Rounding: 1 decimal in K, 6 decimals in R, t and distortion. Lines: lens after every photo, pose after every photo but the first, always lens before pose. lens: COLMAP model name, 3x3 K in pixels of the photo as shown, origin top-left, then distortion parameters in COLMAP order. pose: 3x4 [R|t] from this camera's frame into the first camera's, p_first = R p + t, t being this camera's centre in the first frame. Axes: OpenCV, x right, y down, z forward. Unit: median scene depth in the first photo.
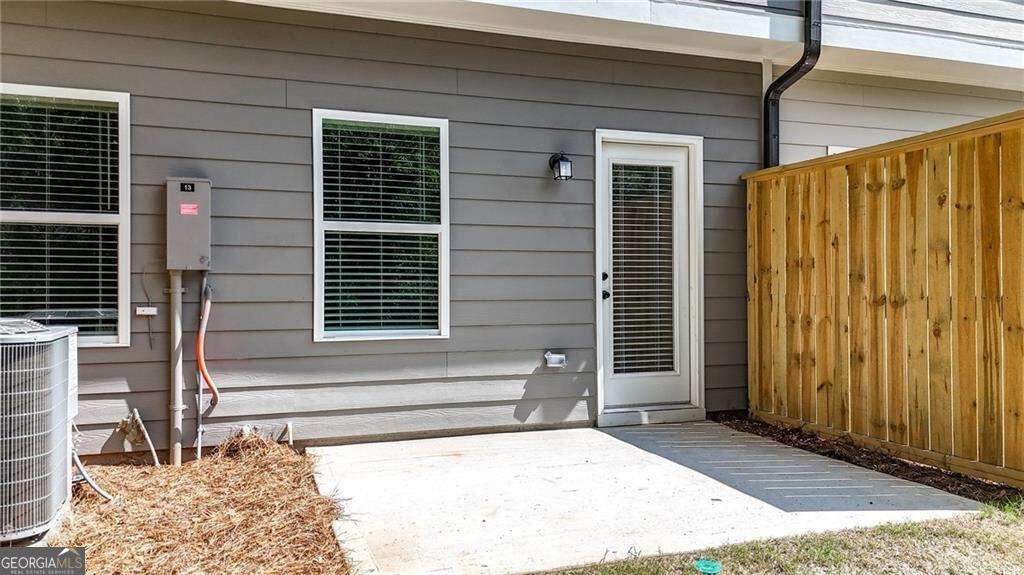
lens RADIAL K [[772.4, 0, 513.0], [0, 772.4, 290.4], [0, 0, 1]] dist [0.069754, -0.067956]
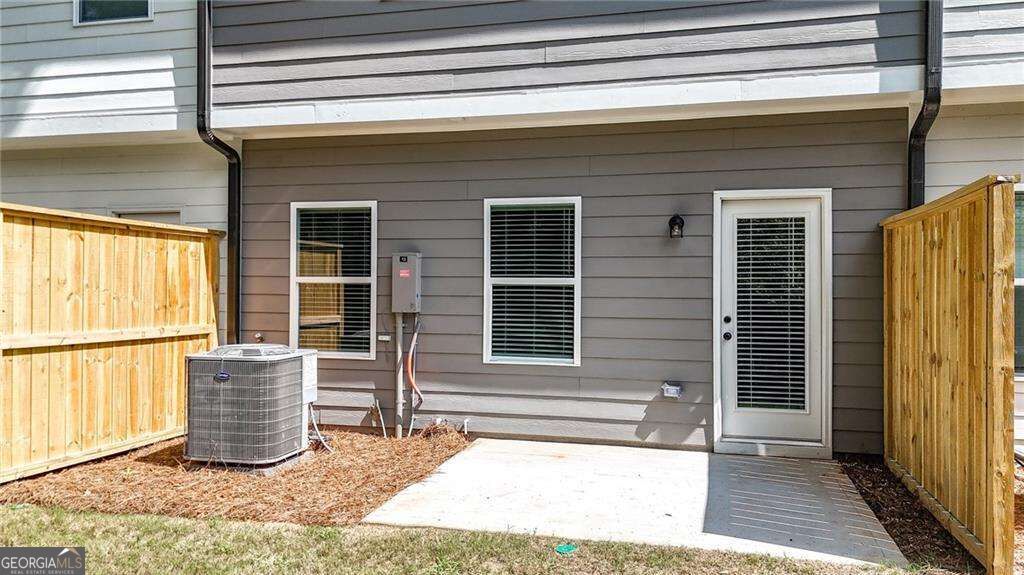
lens RADIAL K [[772.4, 0, 515.3], [0, 772.4, 283.5], [0, 0, 1]] dist [0.069754, -0.067956]
pose [[0.823165, 0.001357, -0.567801, 0.551954], [-0.010178, 0.999872, -0.012366, -0.058190], [0.567711, 0.015958, 0.823073, -0.116125]]
